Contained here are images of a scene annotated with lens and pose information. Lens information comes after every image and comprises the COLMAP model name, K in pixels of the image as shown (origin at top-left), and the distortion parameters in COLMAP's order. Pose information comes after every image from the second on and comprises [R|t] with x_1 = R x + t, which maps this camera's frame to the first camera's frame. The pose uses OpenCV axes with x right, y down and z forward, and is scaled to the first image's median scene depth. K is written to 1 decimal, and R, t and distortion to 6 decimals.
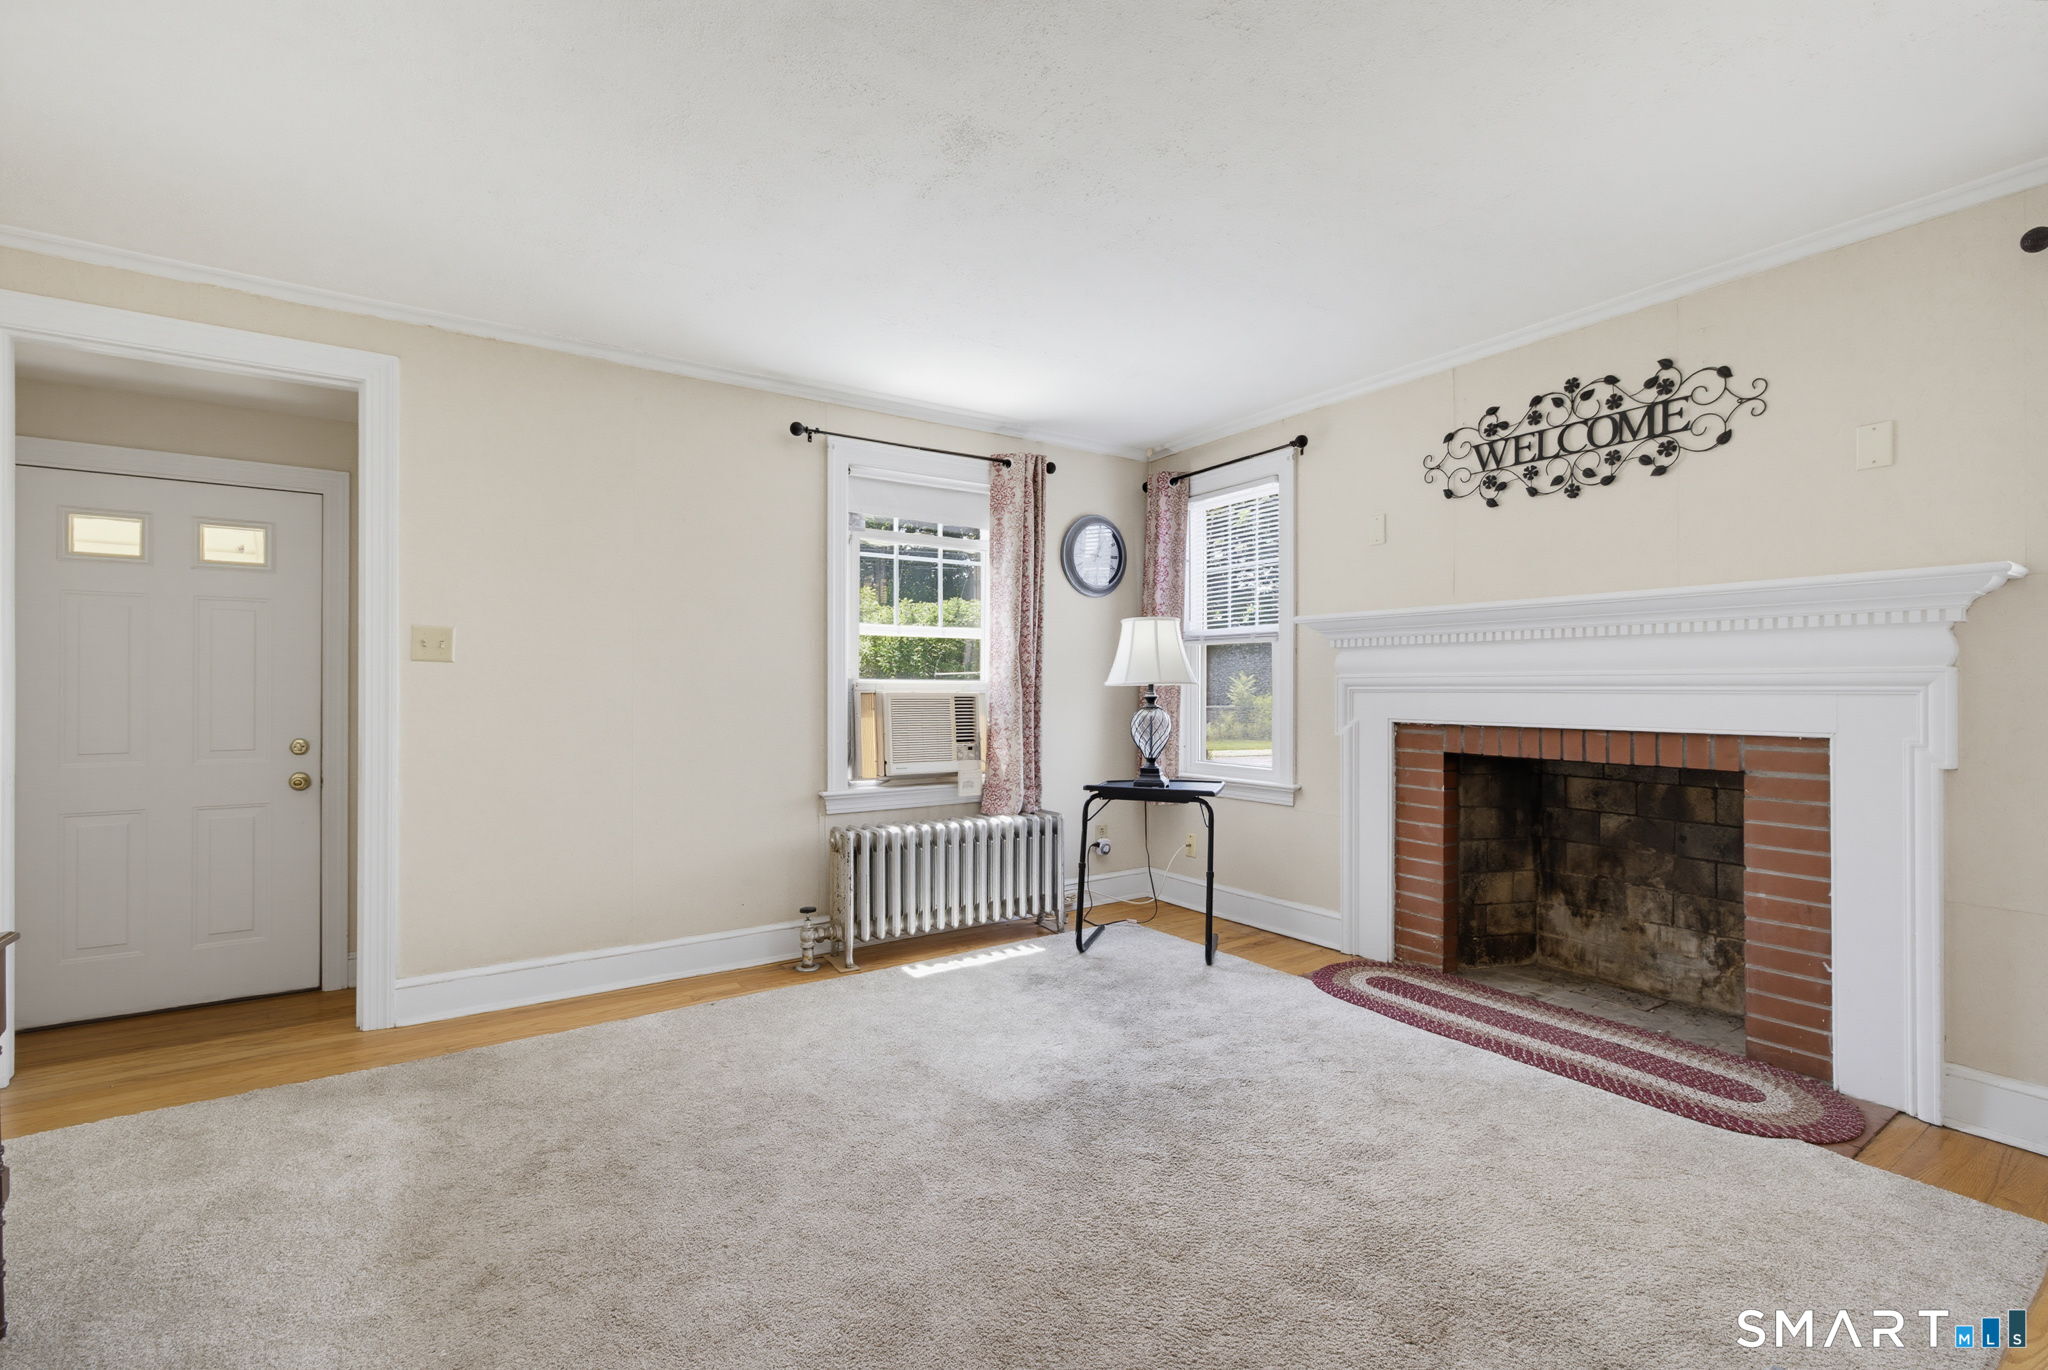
lens RADIAL K [[905.2, 0, 1020.7], [0, 905.2, 682.8], [0, 0, 1]] dist [0.001851, 0.000629]
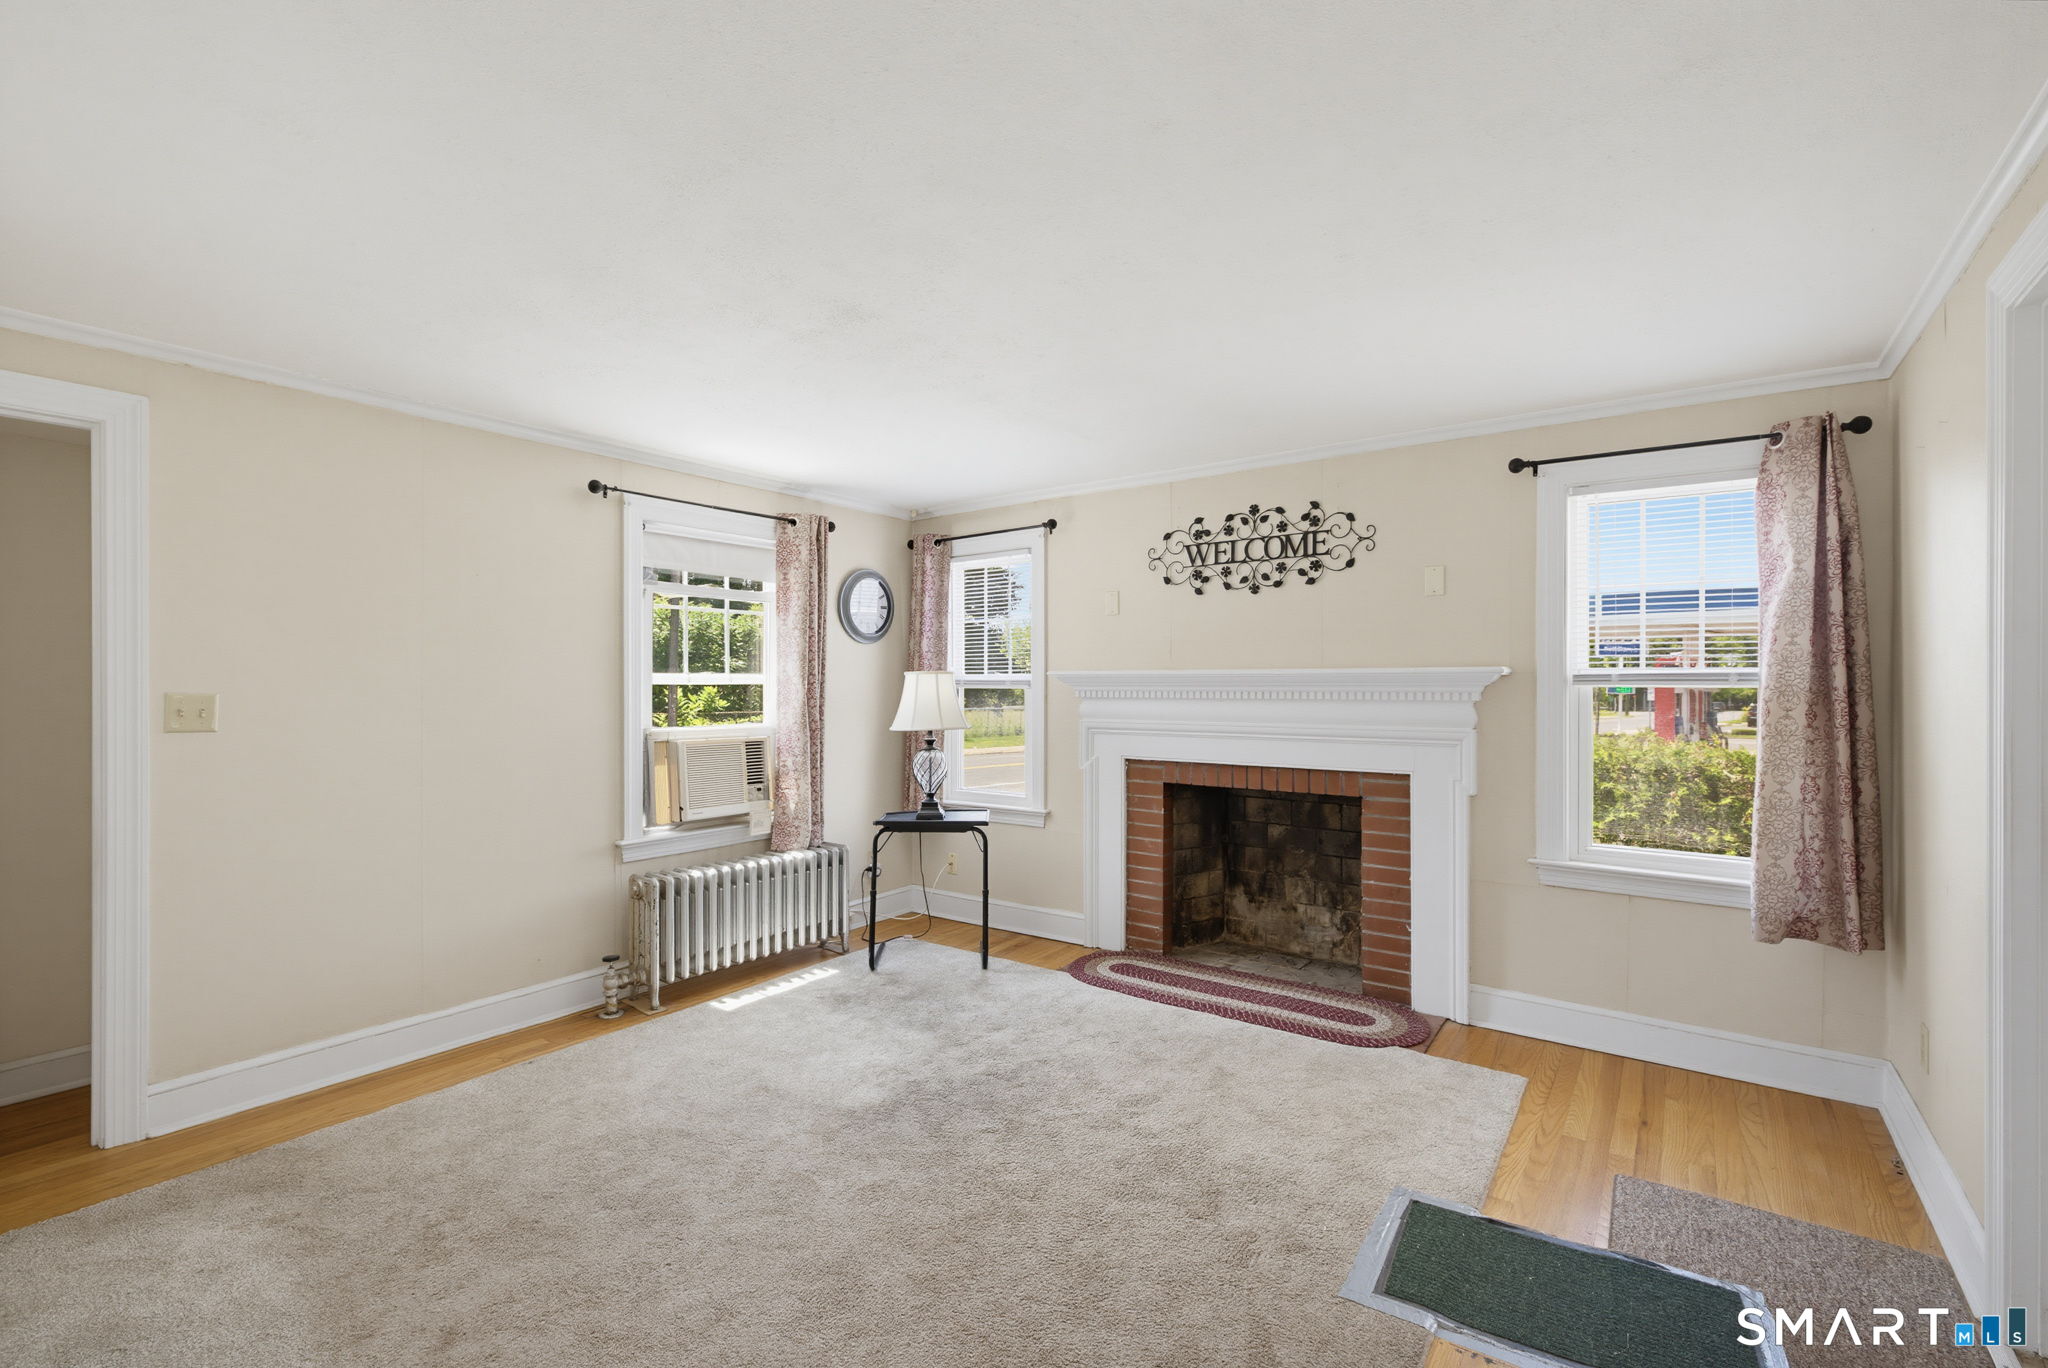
lens RADIAL K [[905.2, 0, 1022.0], [0, 905.2, 684.2], [0, 0, 1]] dist [0.001851, 0.000629]
pose [[0.940030, -0.001663, 0.341088, -0.162458], [-0.000012, 0.999988, 0.004908, -0.071820], [-0.341092, -0.004617, 0.940018, -0.136426]]
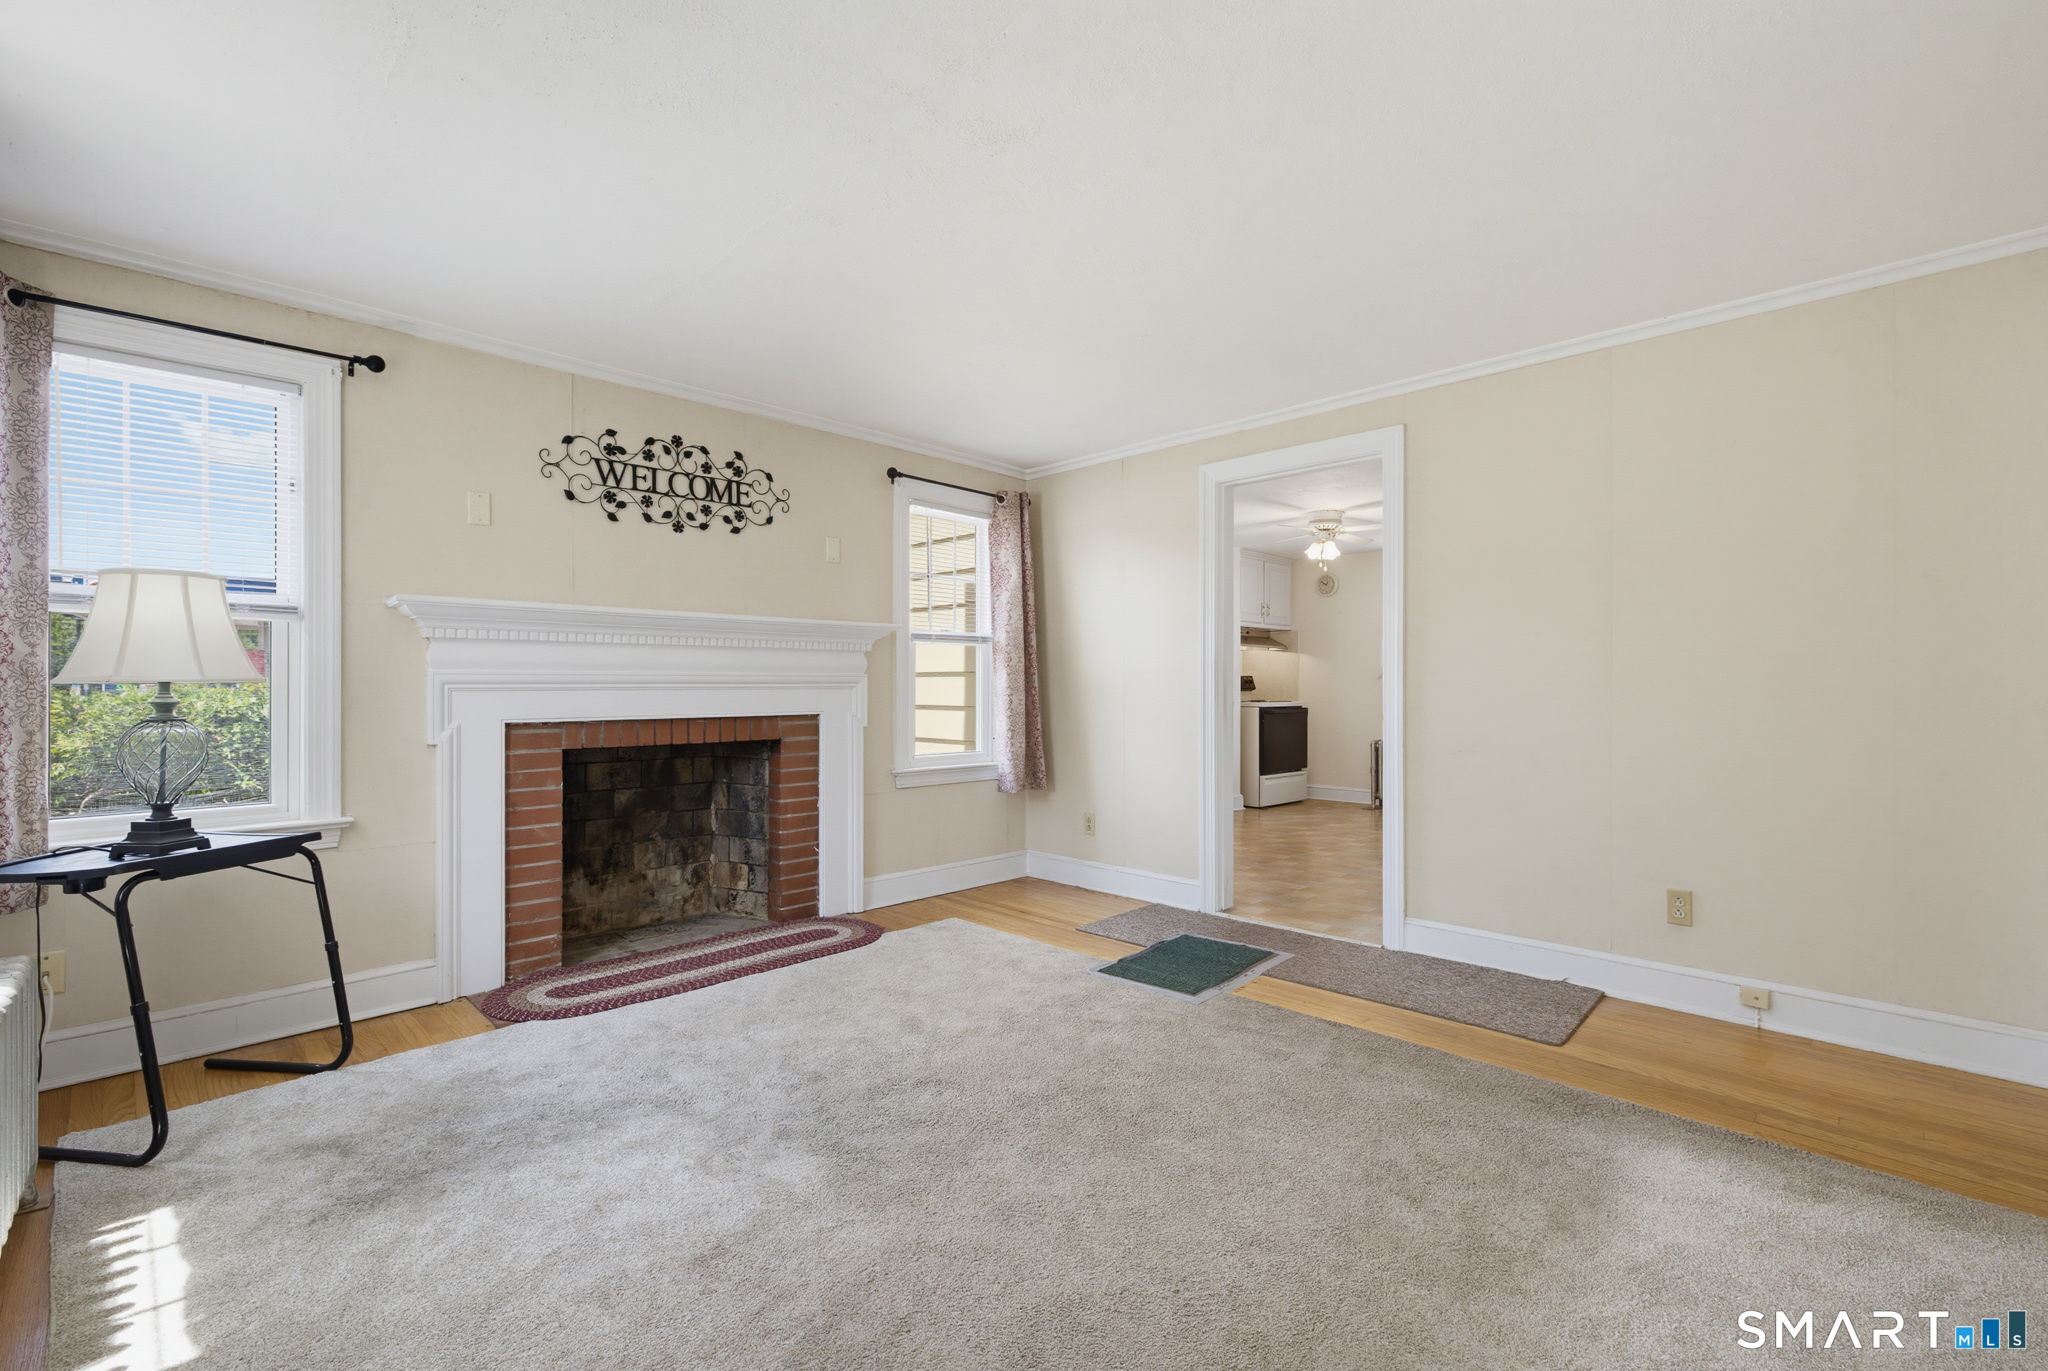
lens RADIAL K [[905.2, 0, 1029.9], [0, 905.2, 682.5], [0, 0, 1]] dist [0.001851, 0.000629]
pose [[-0.212899, 0.001500, 0.977073, -0.659030], [-0.004483, 0.999987, -0.002512, 0.002250], [-0.977064, -0.004915, -0.212889, 0.740412]]
